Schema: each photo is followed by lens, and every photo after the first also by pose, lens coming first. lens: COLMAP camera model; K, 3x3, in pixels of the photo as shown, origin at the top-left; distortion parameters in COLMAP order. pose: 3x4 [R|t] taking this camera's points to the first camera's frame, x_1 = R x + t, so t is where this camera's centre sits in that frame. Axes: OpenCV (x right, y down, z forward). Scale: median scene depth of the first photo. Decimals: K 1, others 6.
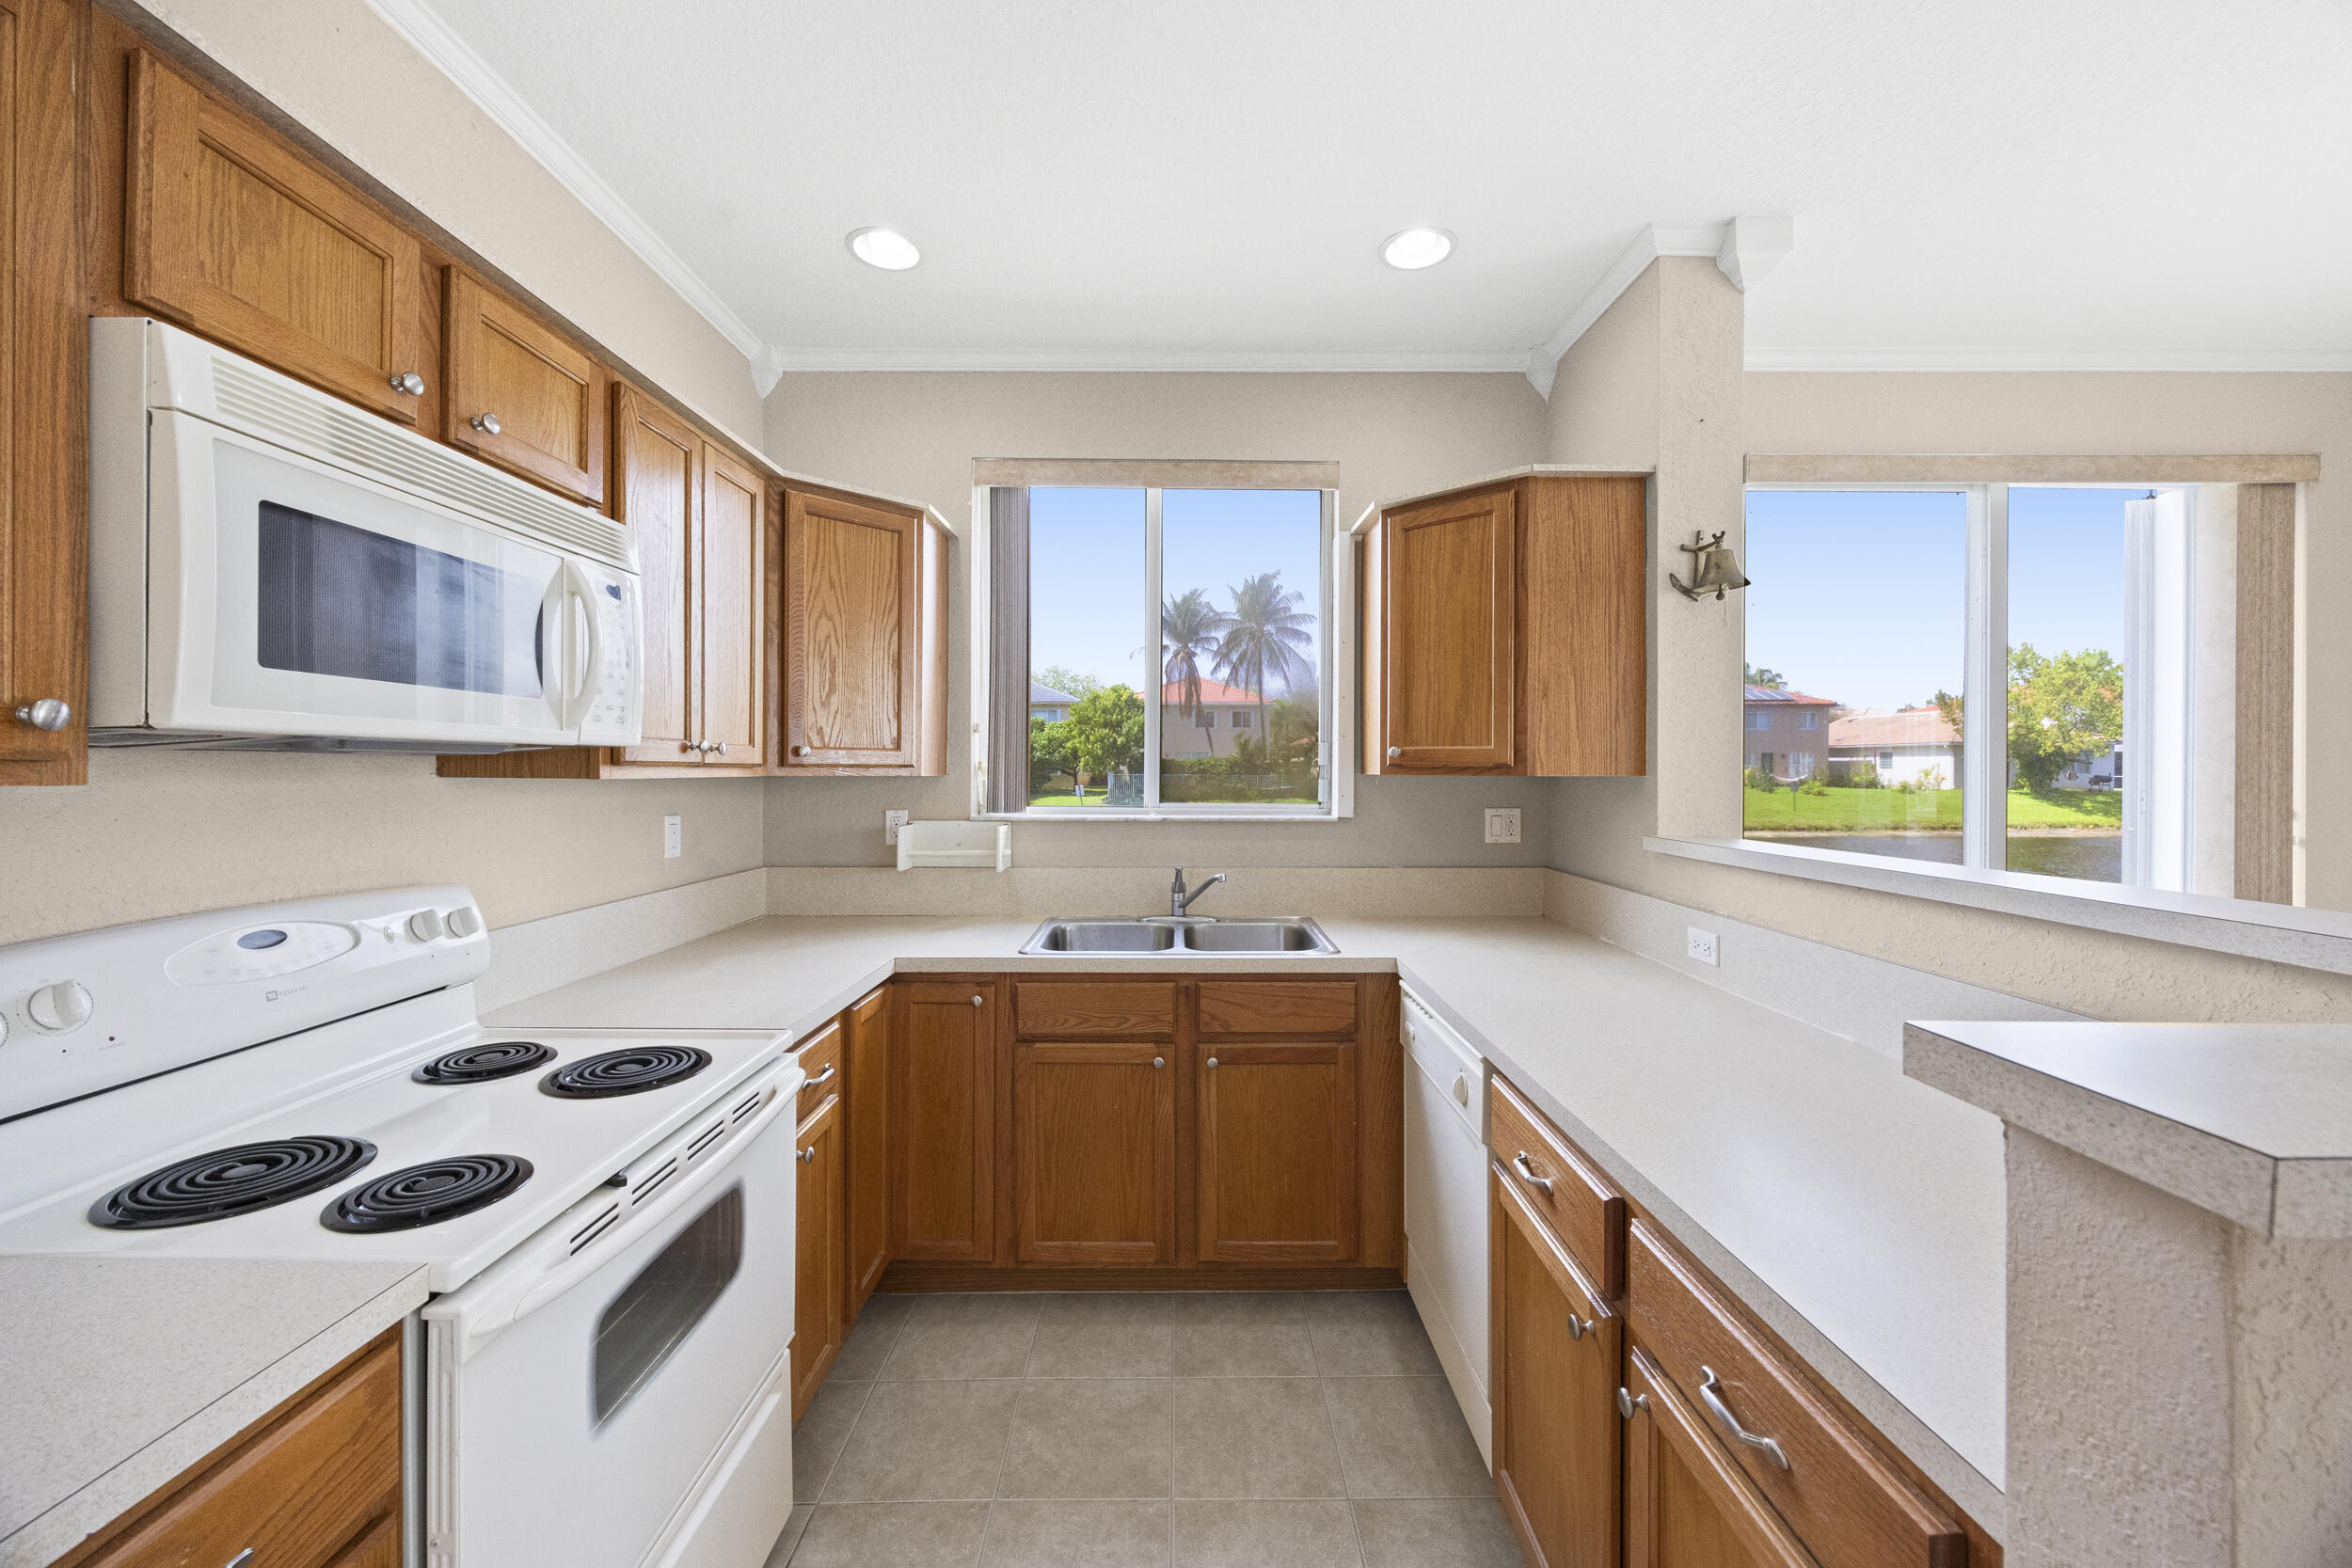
lens RADIAL K [[895.5, 0, 1180.4], [0, 895.5, 772.6], [0, 0, 1]] dist [-0.000303, 0.000105]
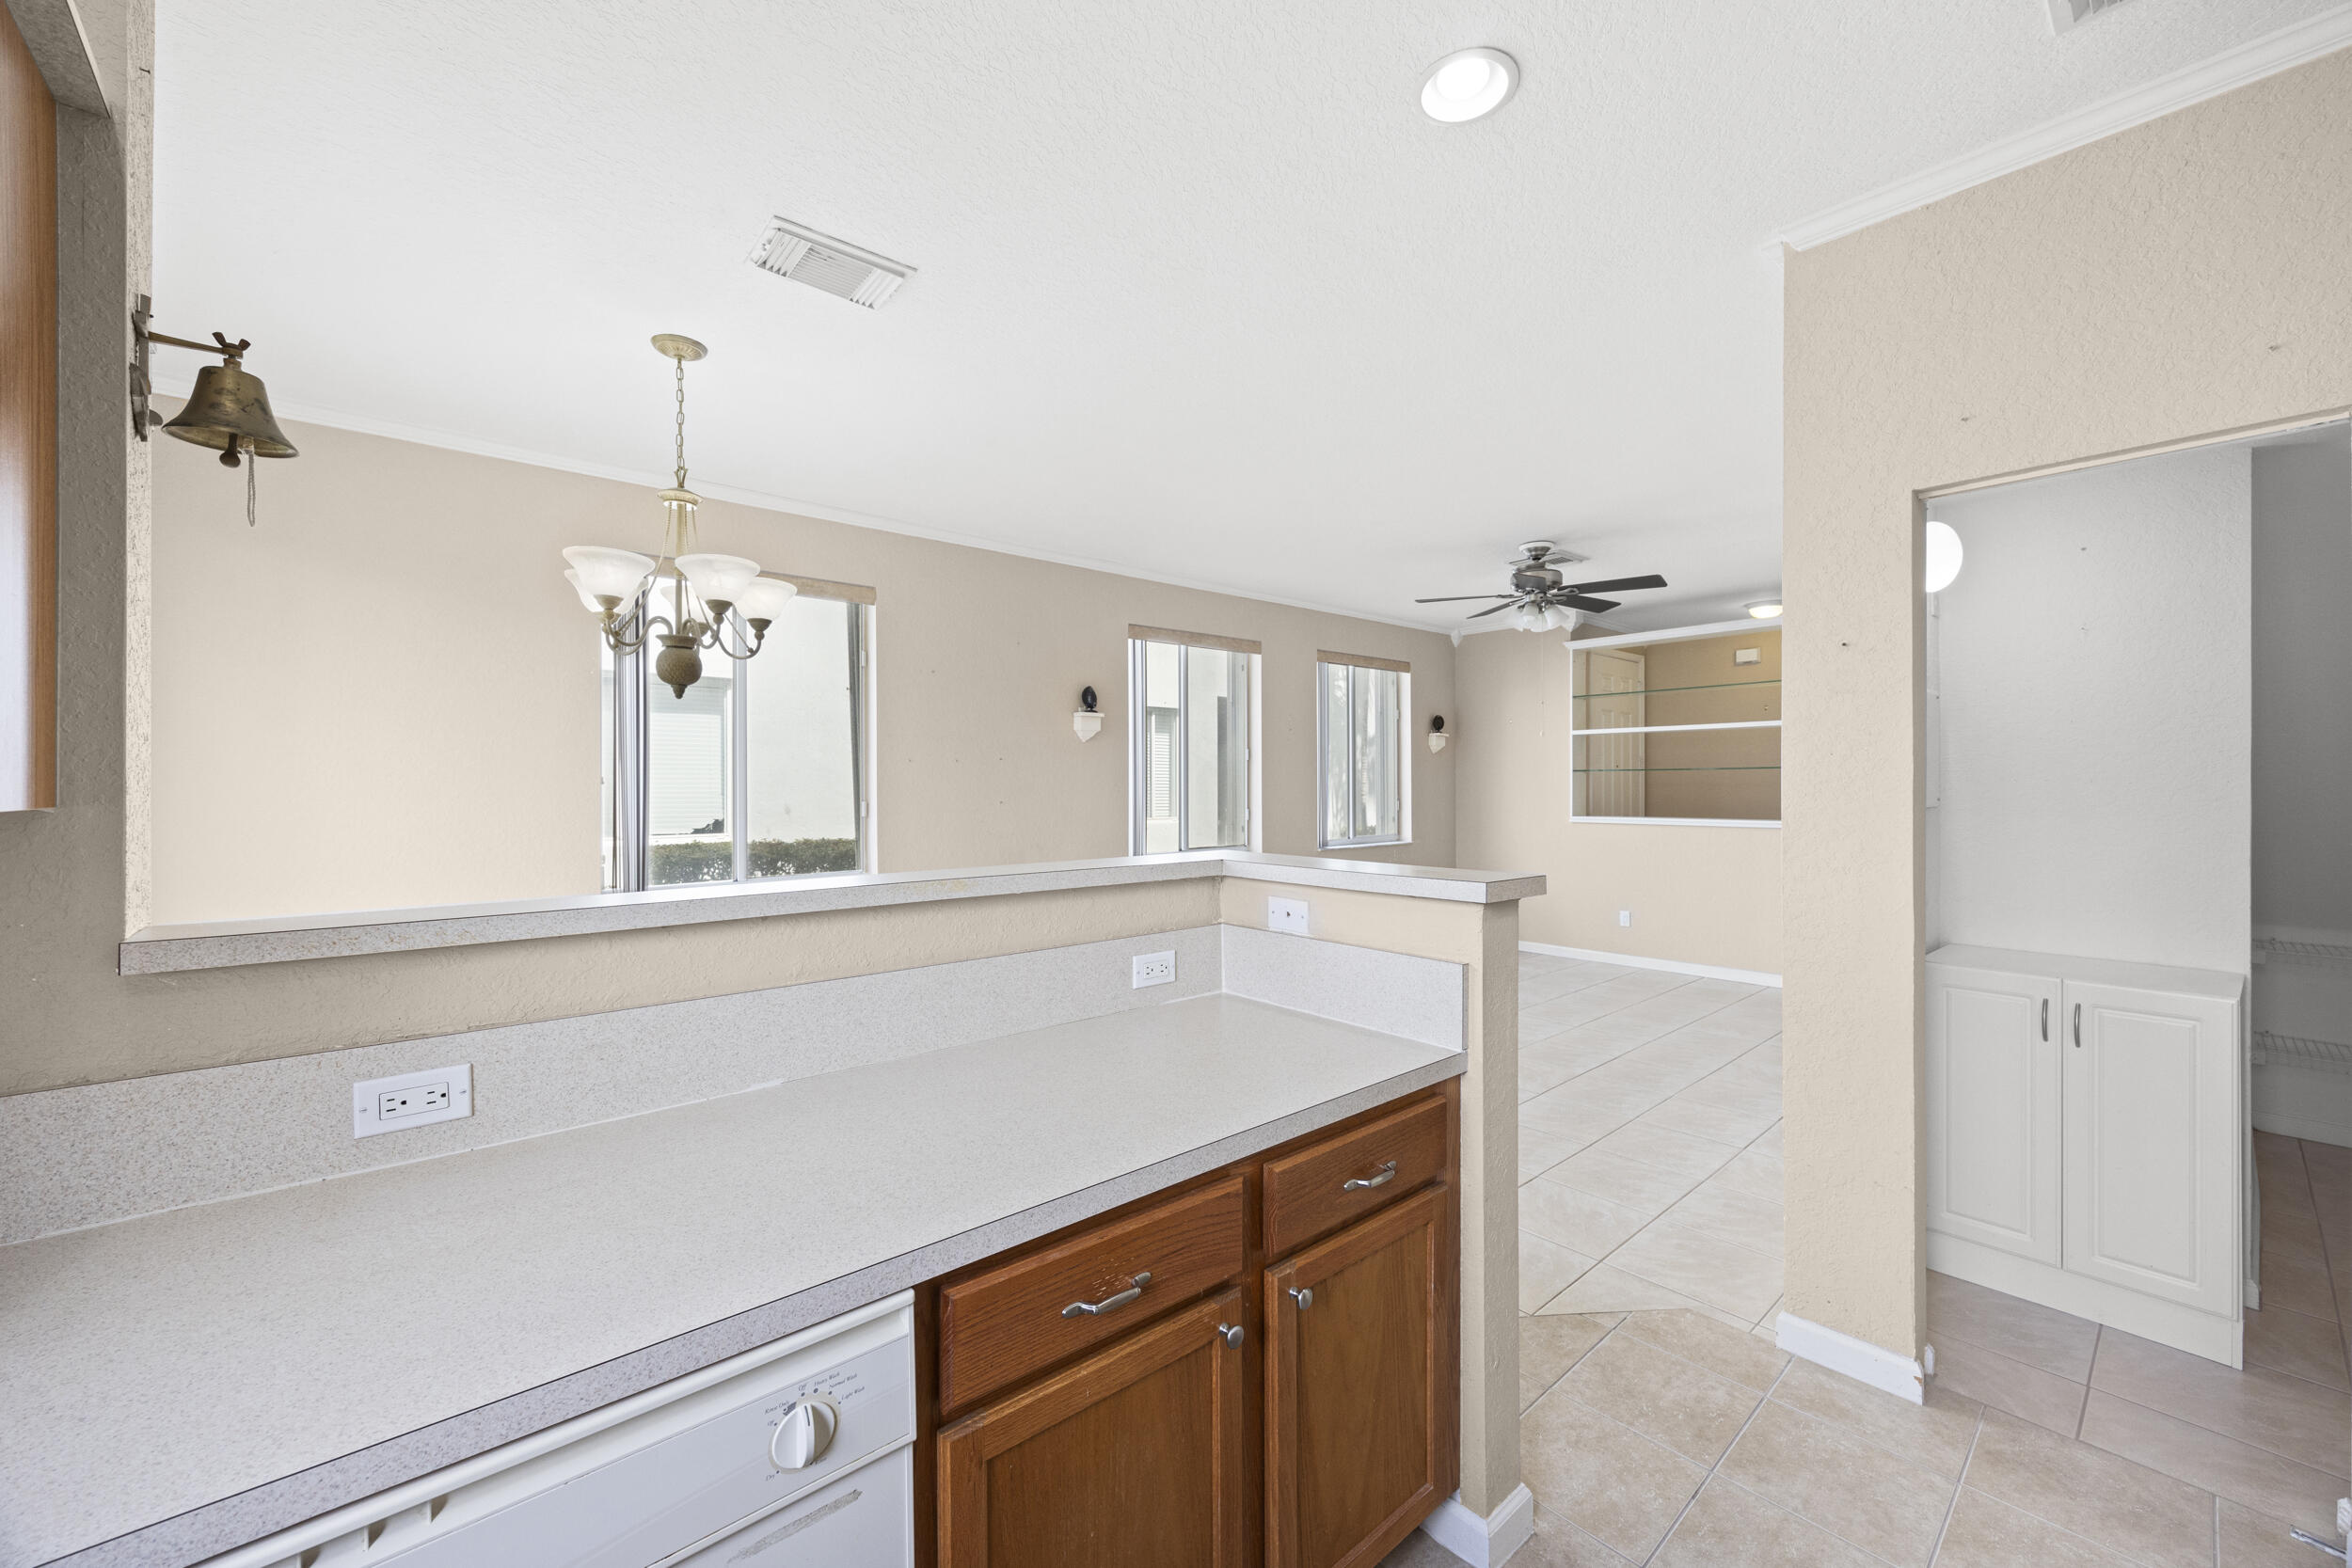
lens RADIAL K [[901.8, 0, 1180.0], [0, 901.8, 784.3], [0, 0, 1]] dist [-0.000923, 0.000074]
pose [[-0.655707, 0.002390, 0.755012, -0.126294], [0.006950, 0.999972, 0.002871, -0.004136], [-0.754984, 0.007130, -0.655705, 0.752585]]
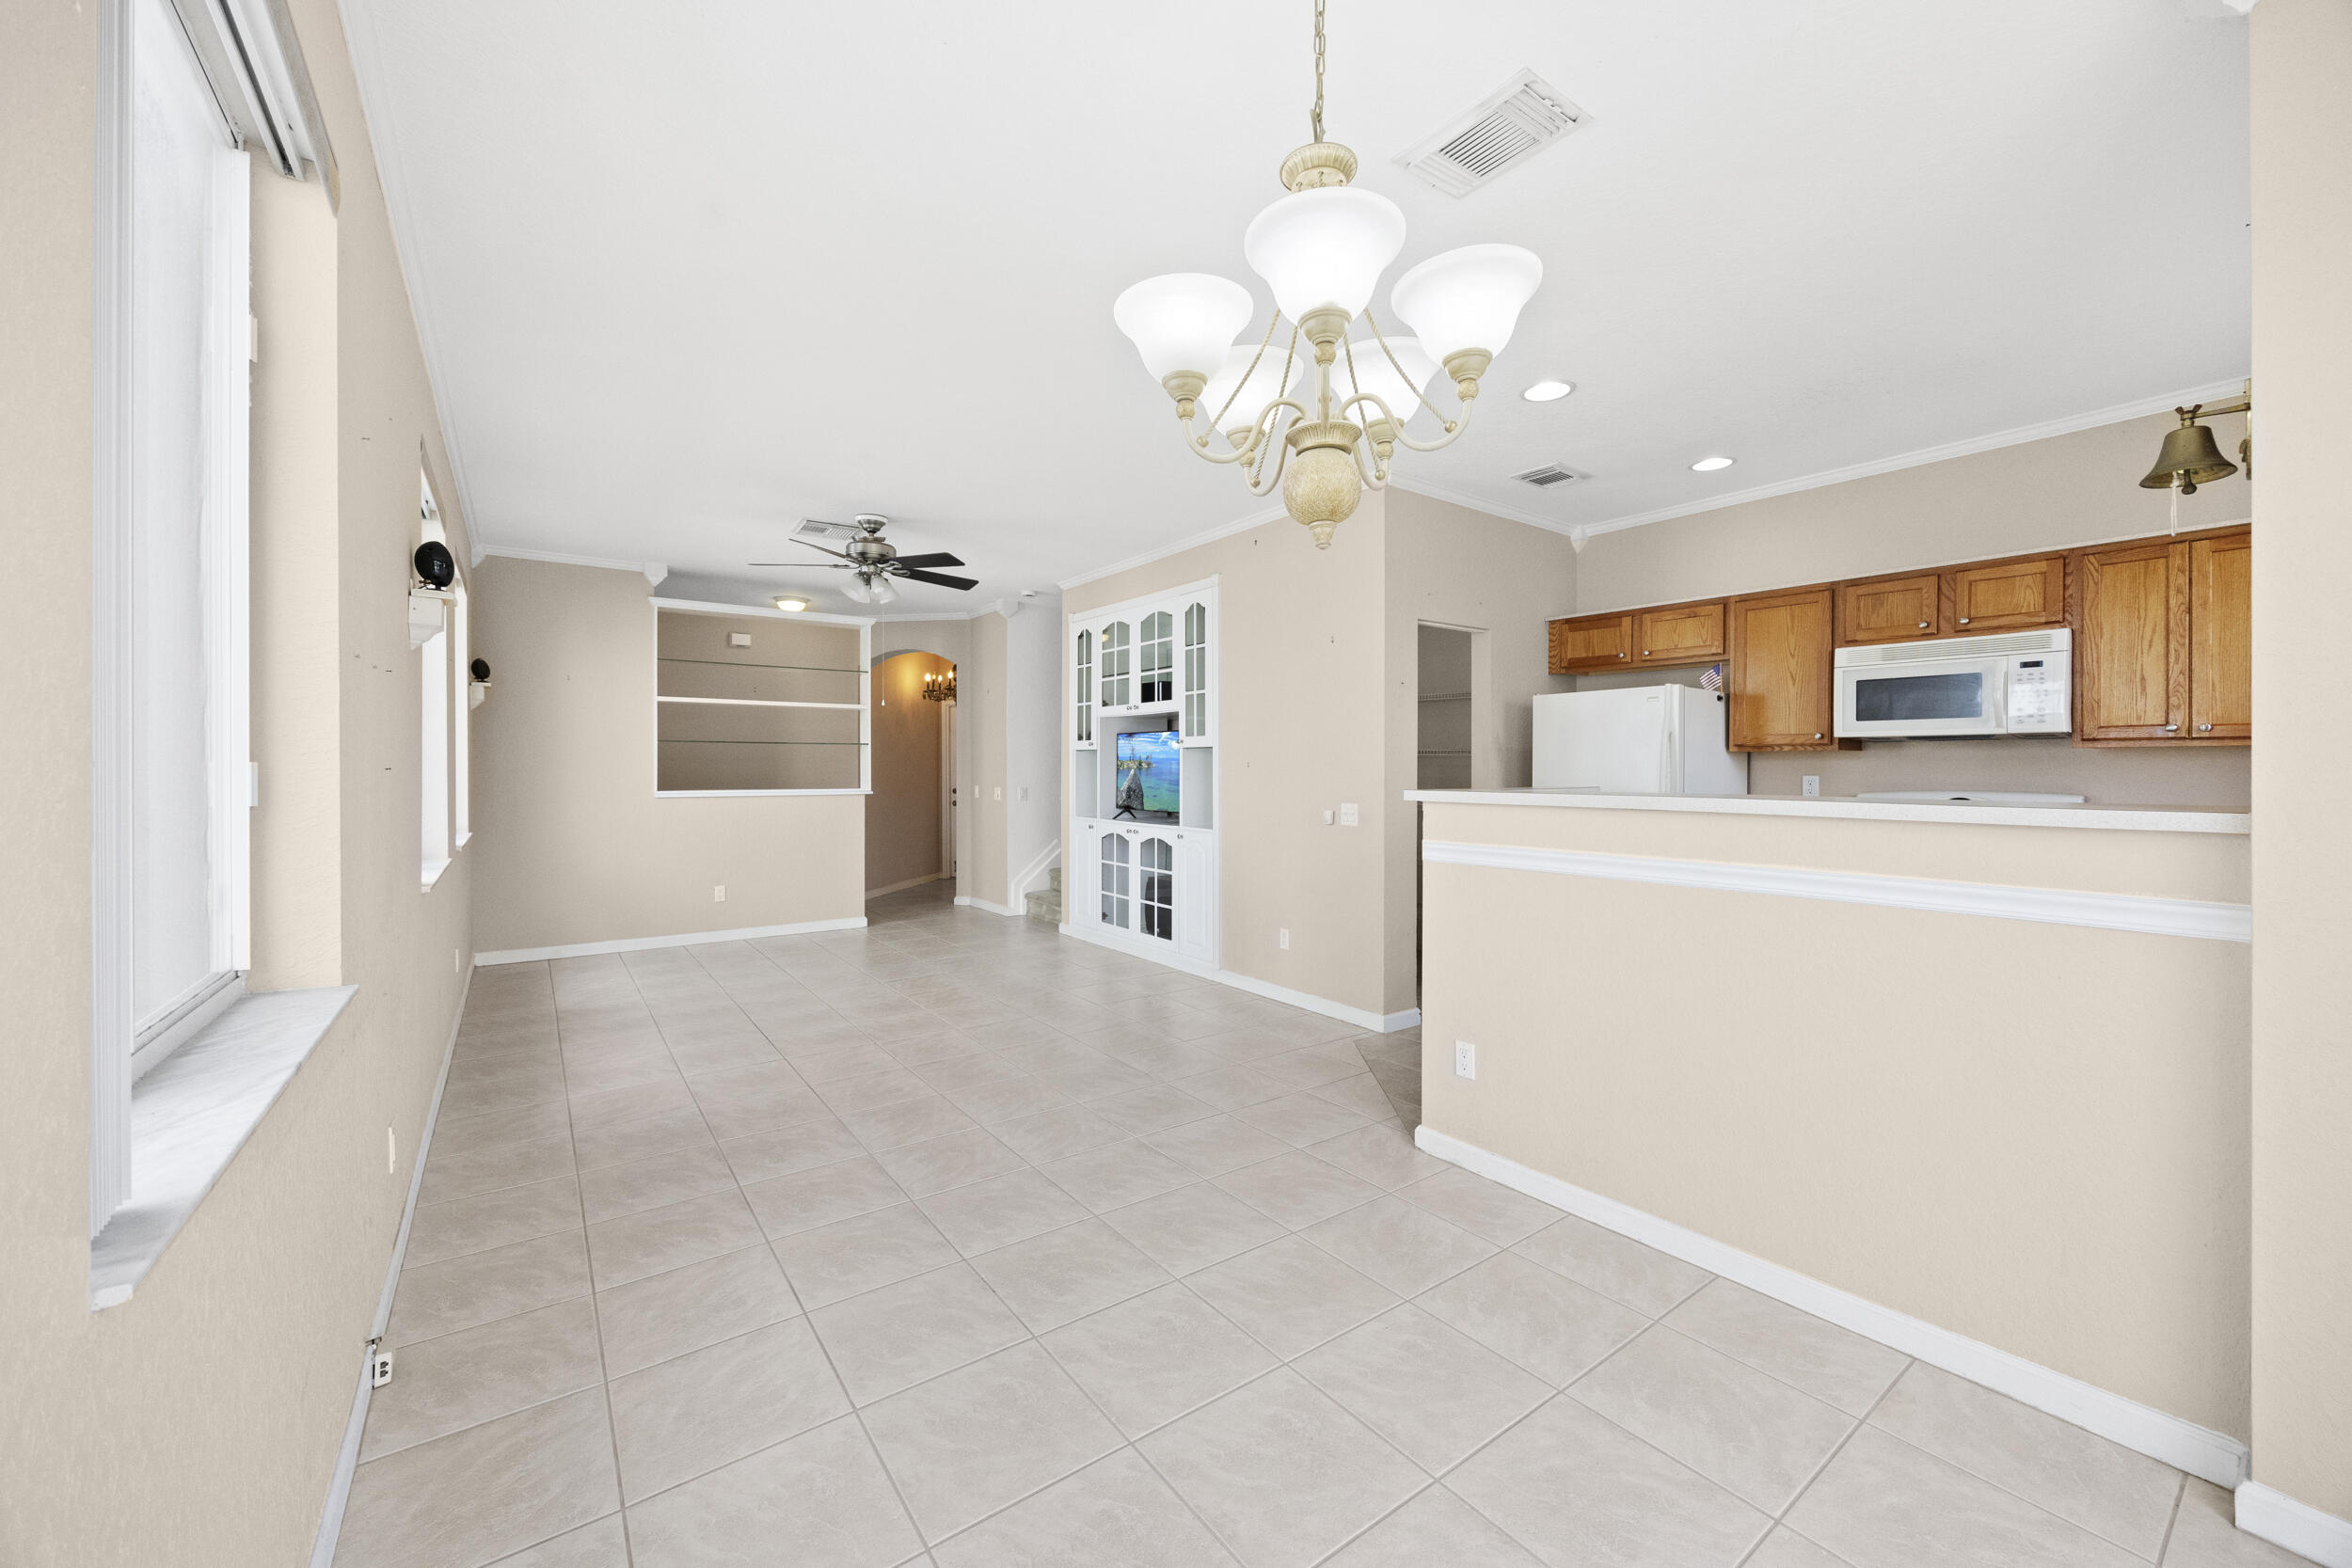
lens RADIAL K [[901.8, 0, 1180.0], [0, 901.8, 784.3], [0, 0, 1]] dist [-0.000923, 0.000074]
pose [[-0.807046, 0.010866, -0.590388, 1.411309], [-0.002709, 0.999752, 0.022104, 0.030003], [0.590482, 0.019438, -0.806817, 0.897779]]
